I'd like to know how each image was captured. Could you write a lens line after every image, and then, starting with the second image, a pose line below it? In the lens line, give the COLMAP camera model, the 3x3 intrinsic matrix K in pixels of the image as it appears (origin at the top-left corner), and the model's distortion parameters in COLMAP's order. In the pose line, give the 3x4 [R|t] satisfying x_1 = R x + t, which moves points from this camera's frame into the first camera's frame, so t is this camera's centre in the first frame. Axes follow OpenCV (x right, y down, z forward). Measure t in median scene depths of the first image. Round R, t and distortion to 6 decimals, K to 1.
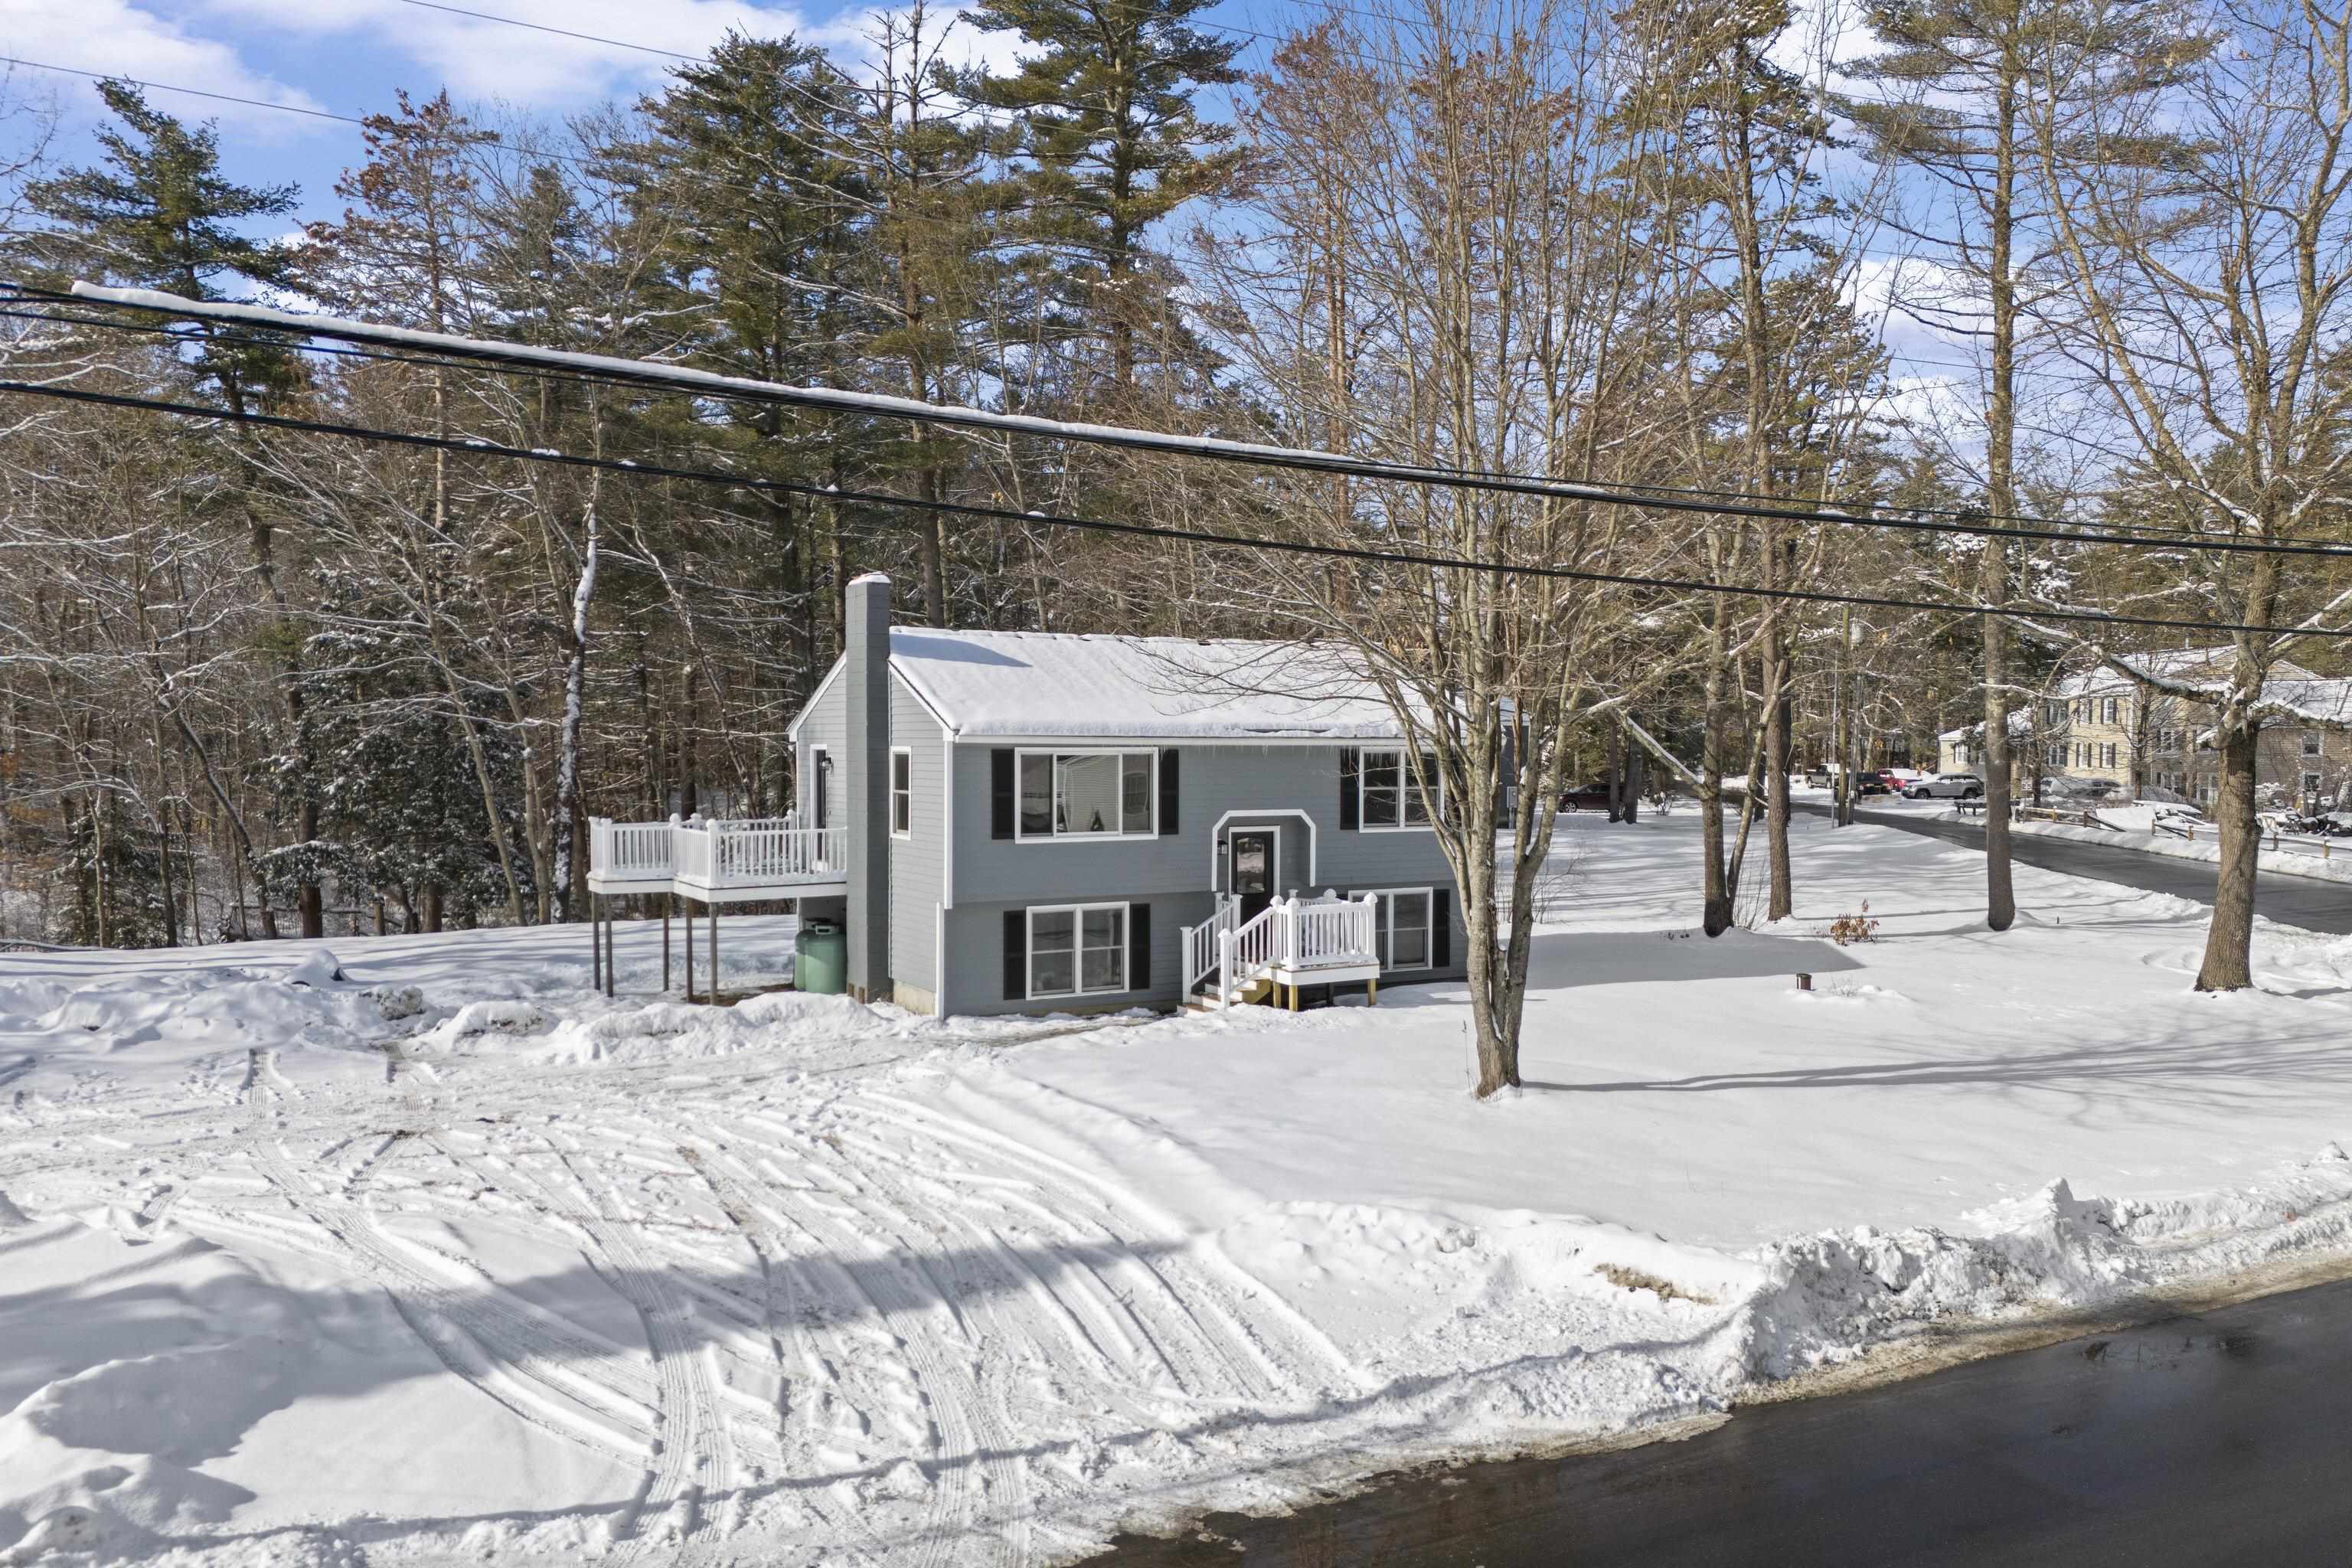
lens RADIAL K [[1744.4, 0, 1176.0], [0, 1744.4, 784.0], [0, 0, 1]] dist [0.077140, -0.004859]
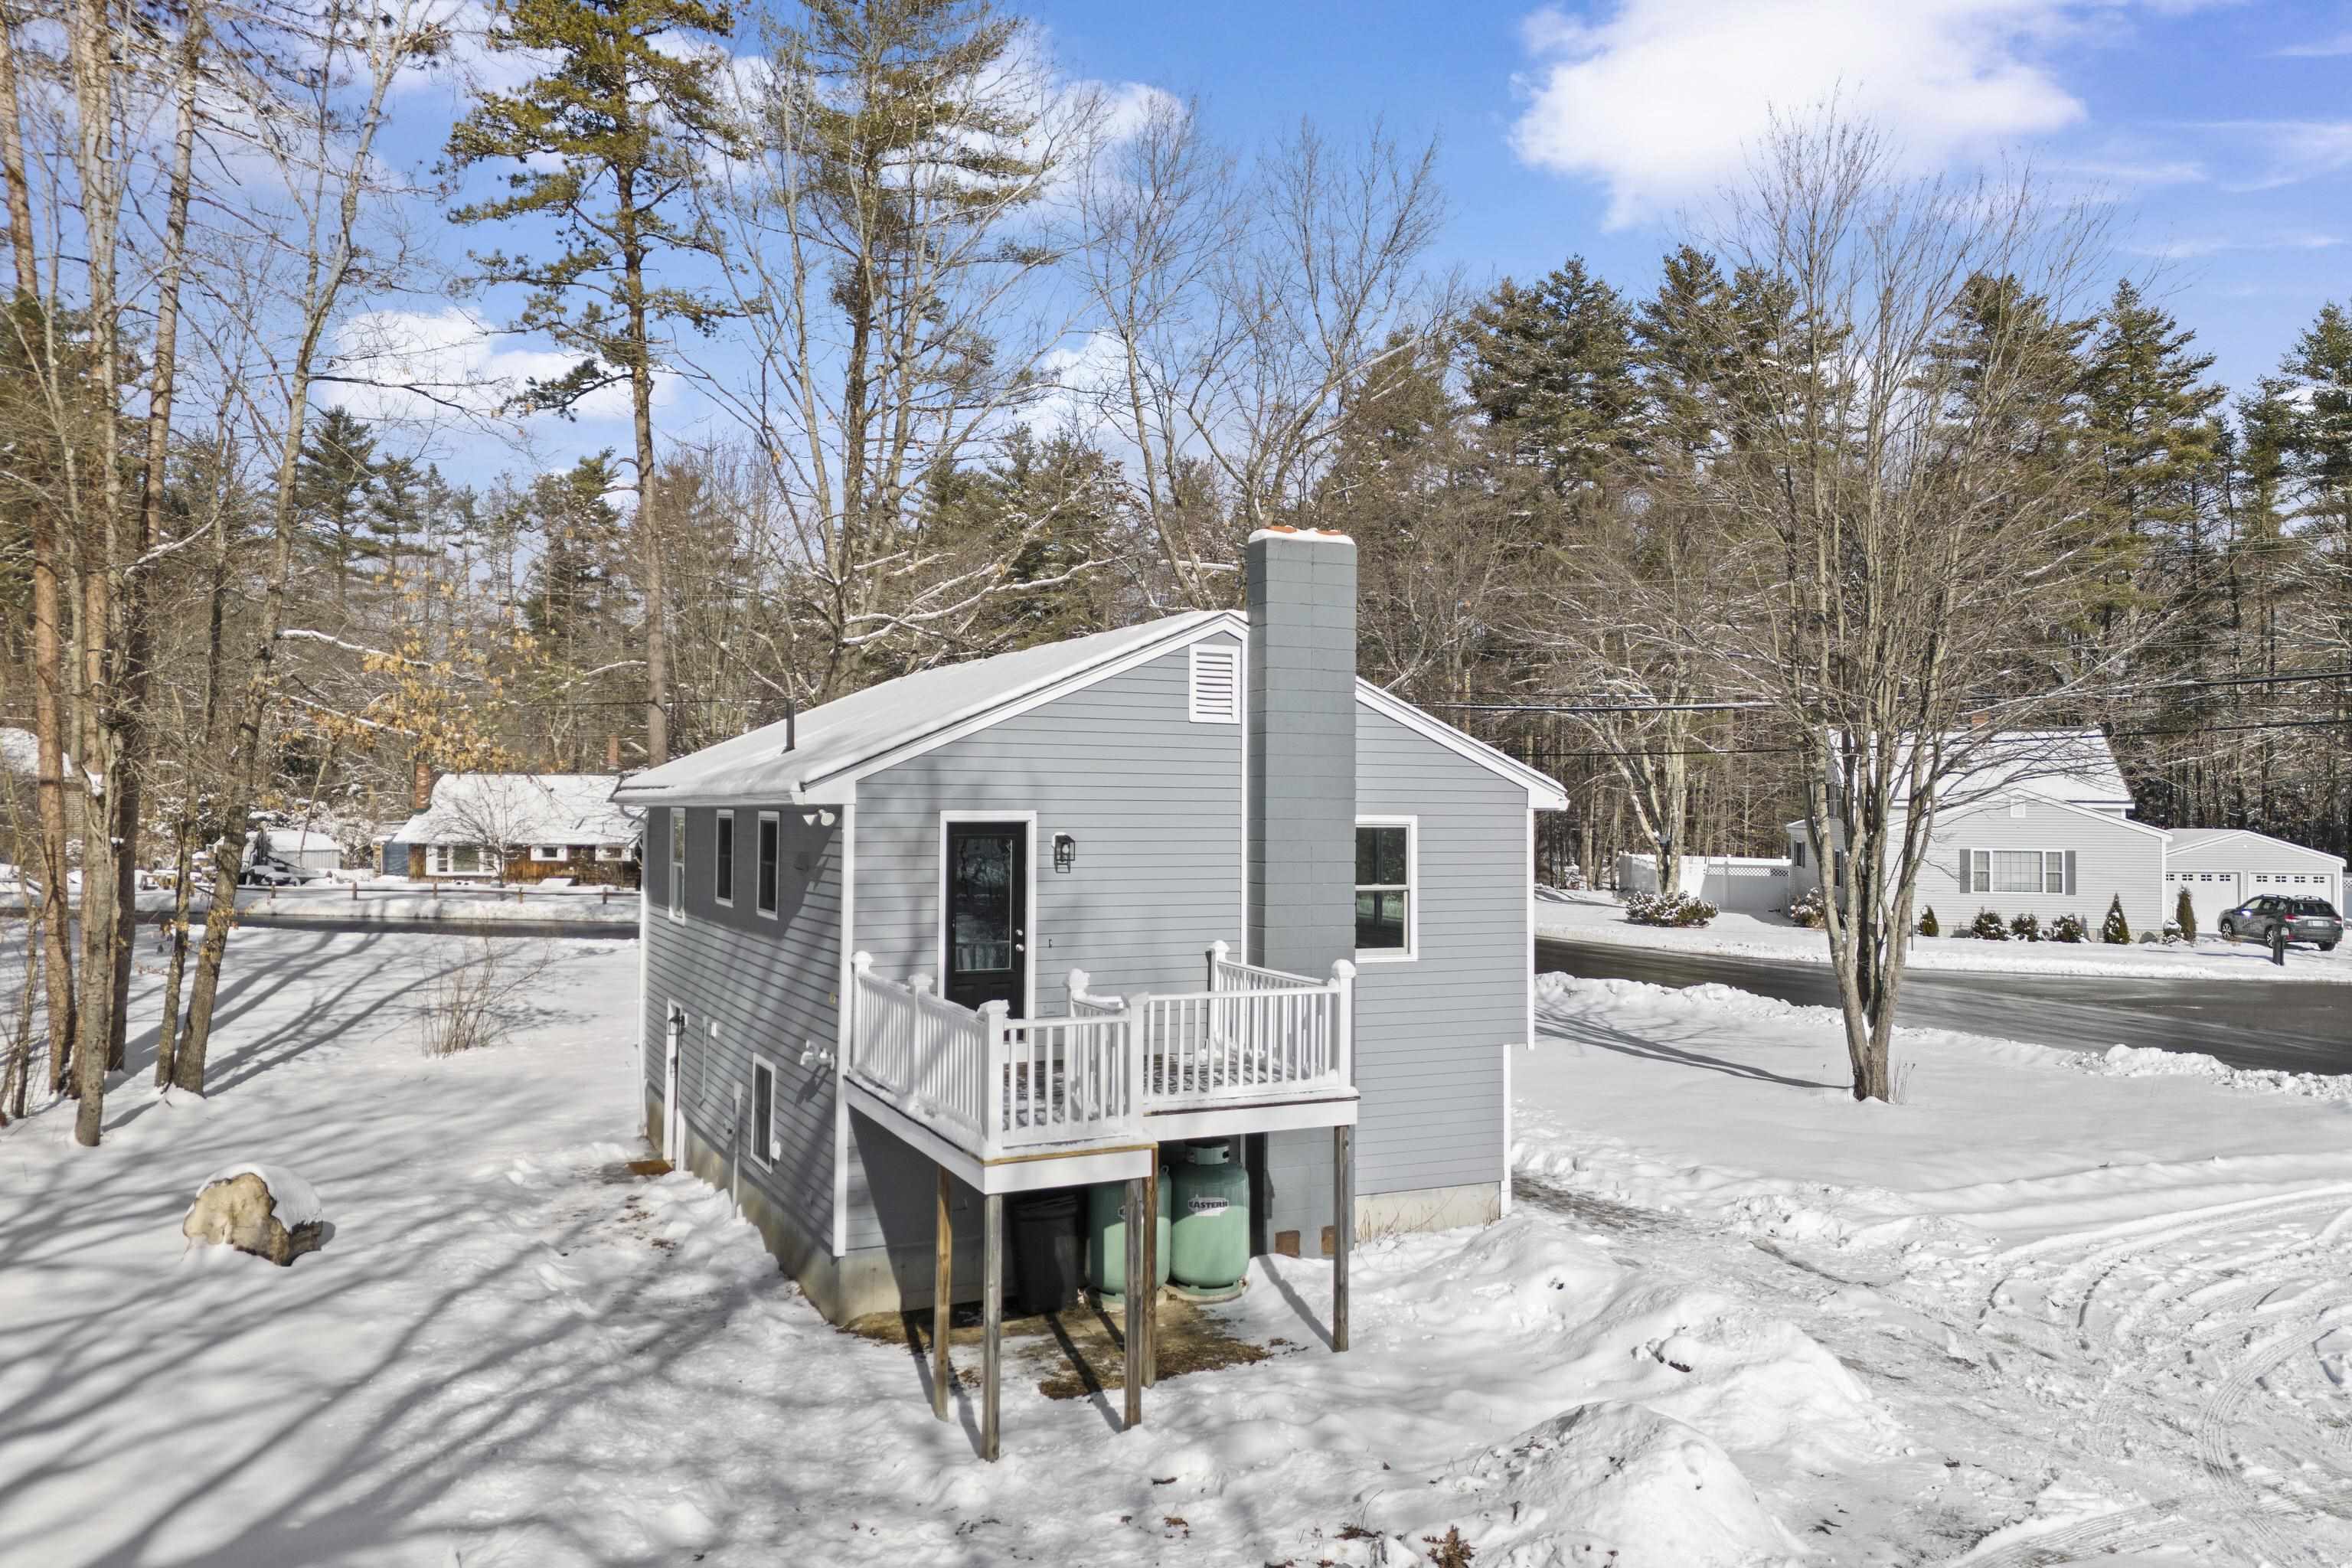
lens RADIAL K [[1723.3, 0, 1173.4], [0, 1723.3, 817.0], [0, 0, 1]] dist [0.076885, -0.068662]
pose [[0.070081, -0.007555, 0.997513, -0.770128], [0.017817, 0.999821, 0.006321, -0.025328], [-0.997382, 0.017330, 0.070204, 1.026822]]
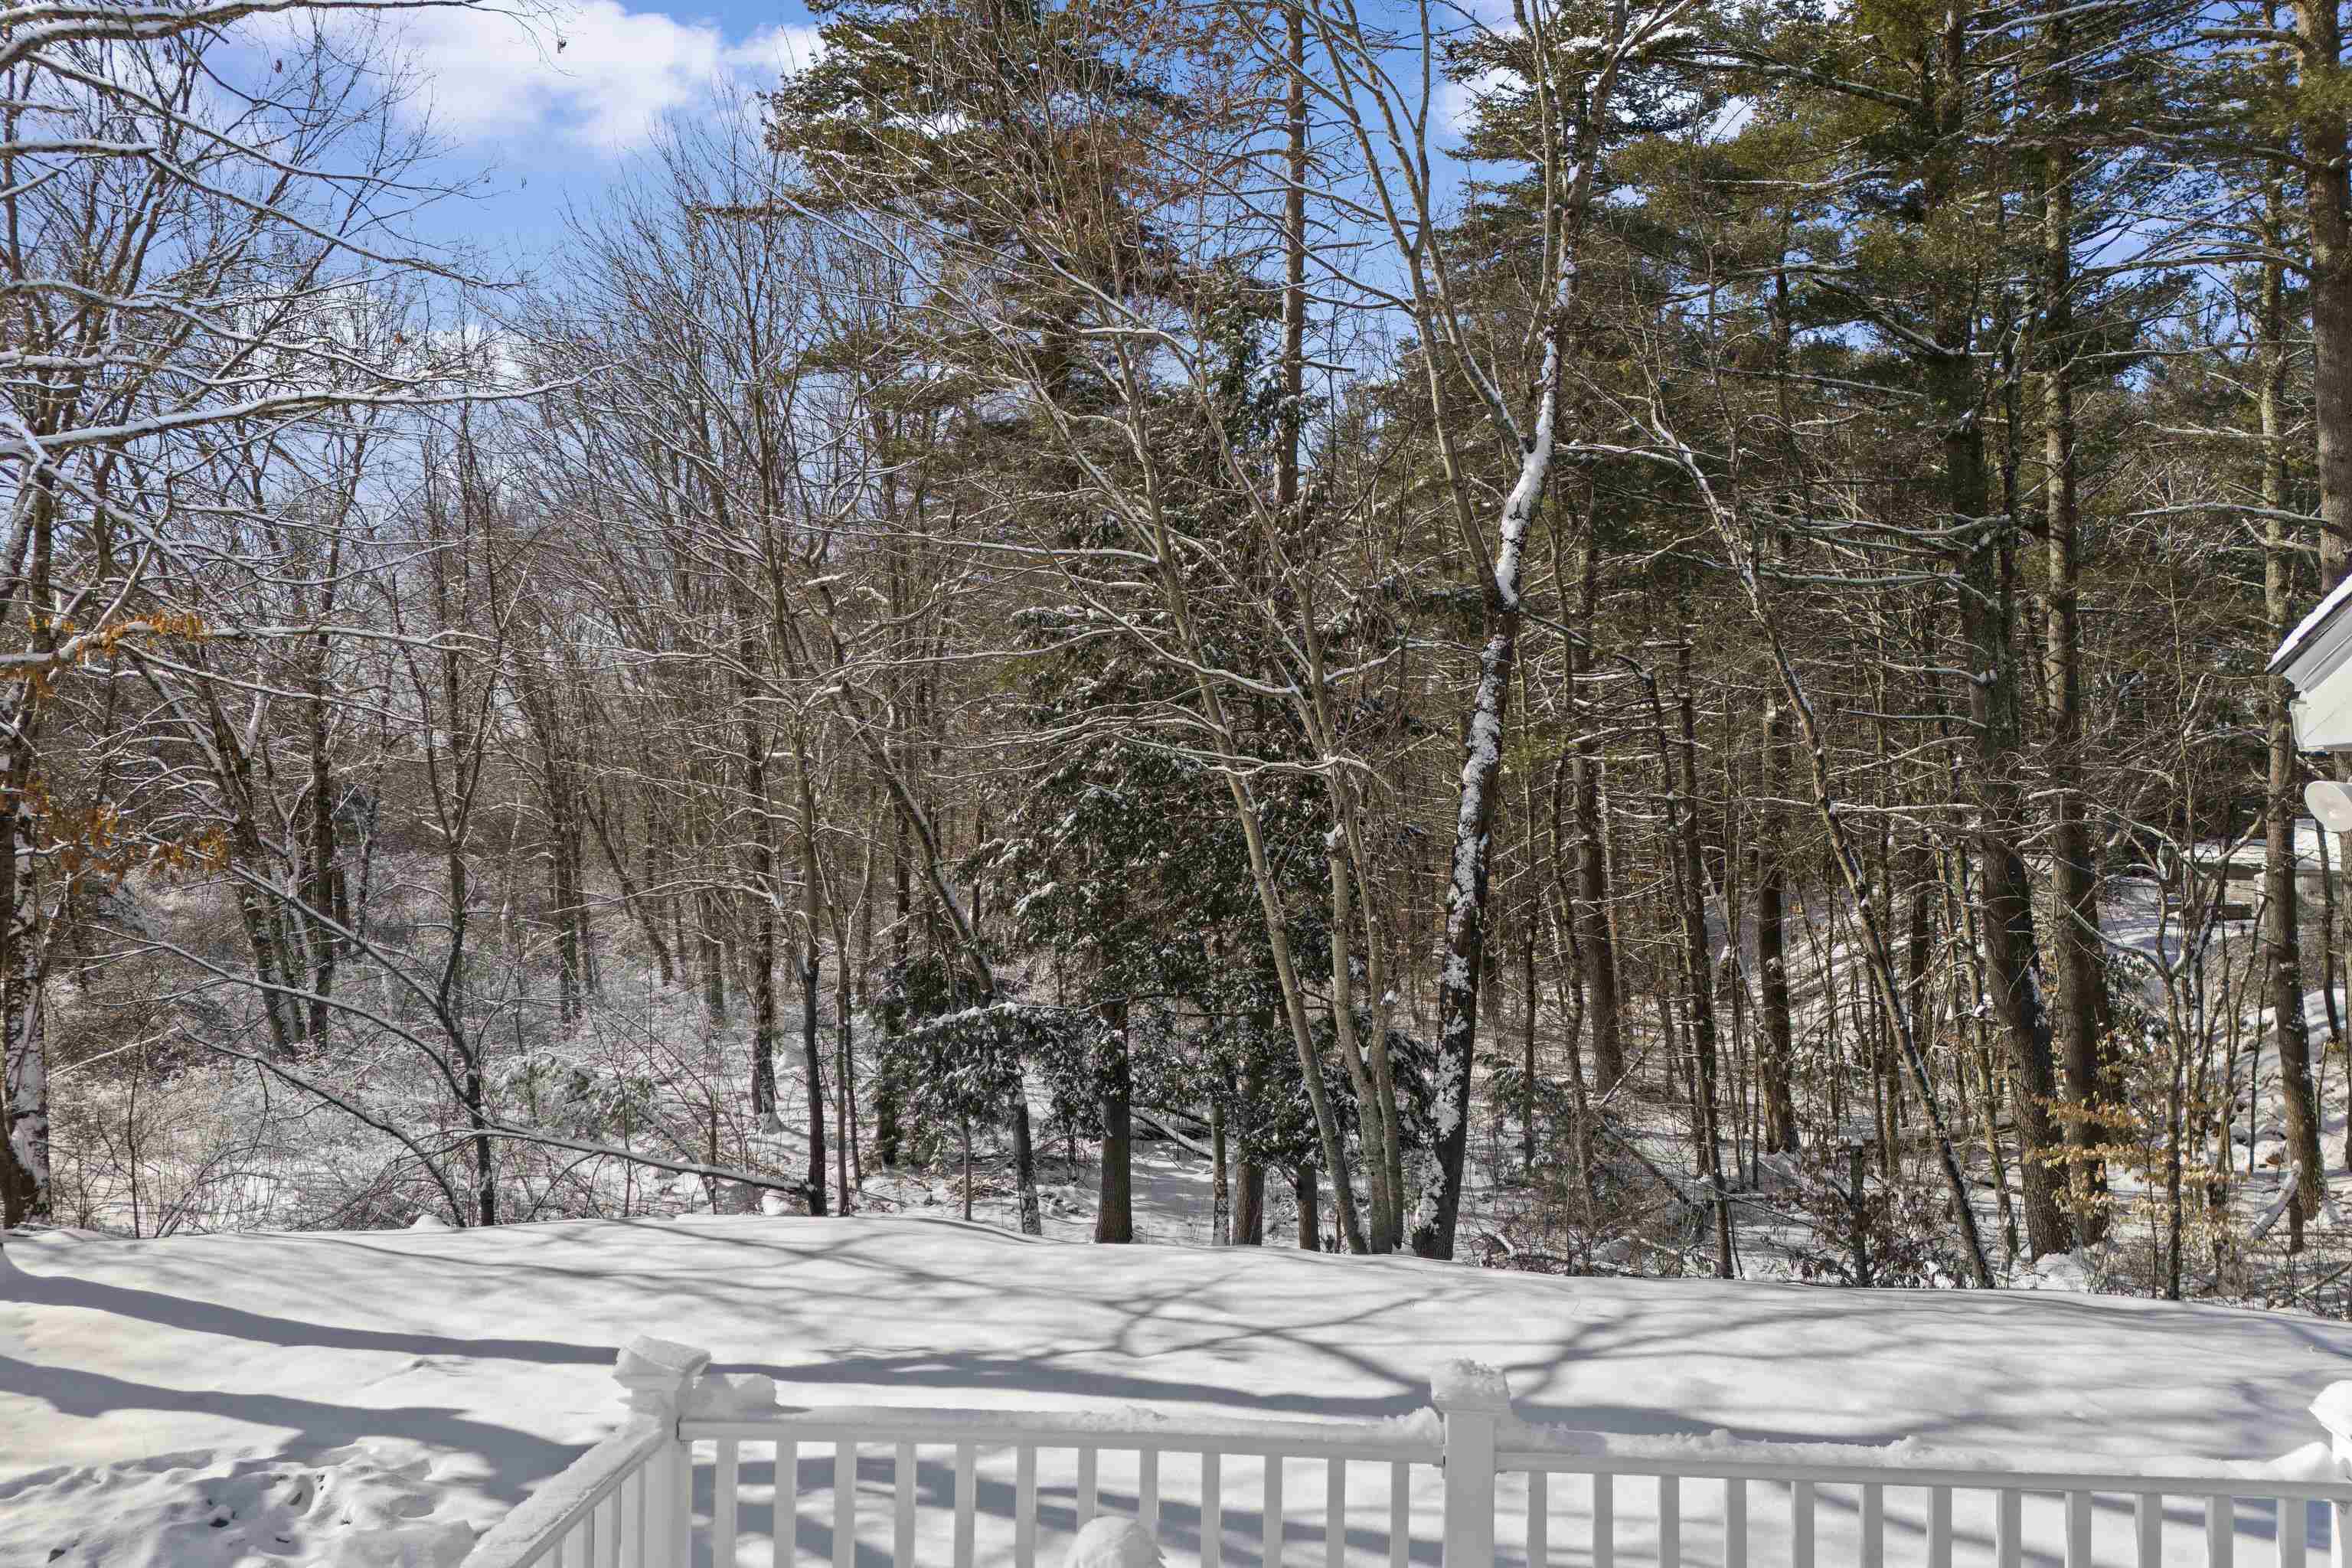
lens RADIAL K [[1791.1, 0, 1169.6], [0, 1791.1, 899.9], [0, 0, 1]] dist [0.025231, -0.003542]
pose [[0.821346, 0.025237, -0.569872, -0.246671], [-0.017658, 0.999667, 0.018820, -0.016250], [0.570157, -0.005395, 0.821518, 0.997204]]
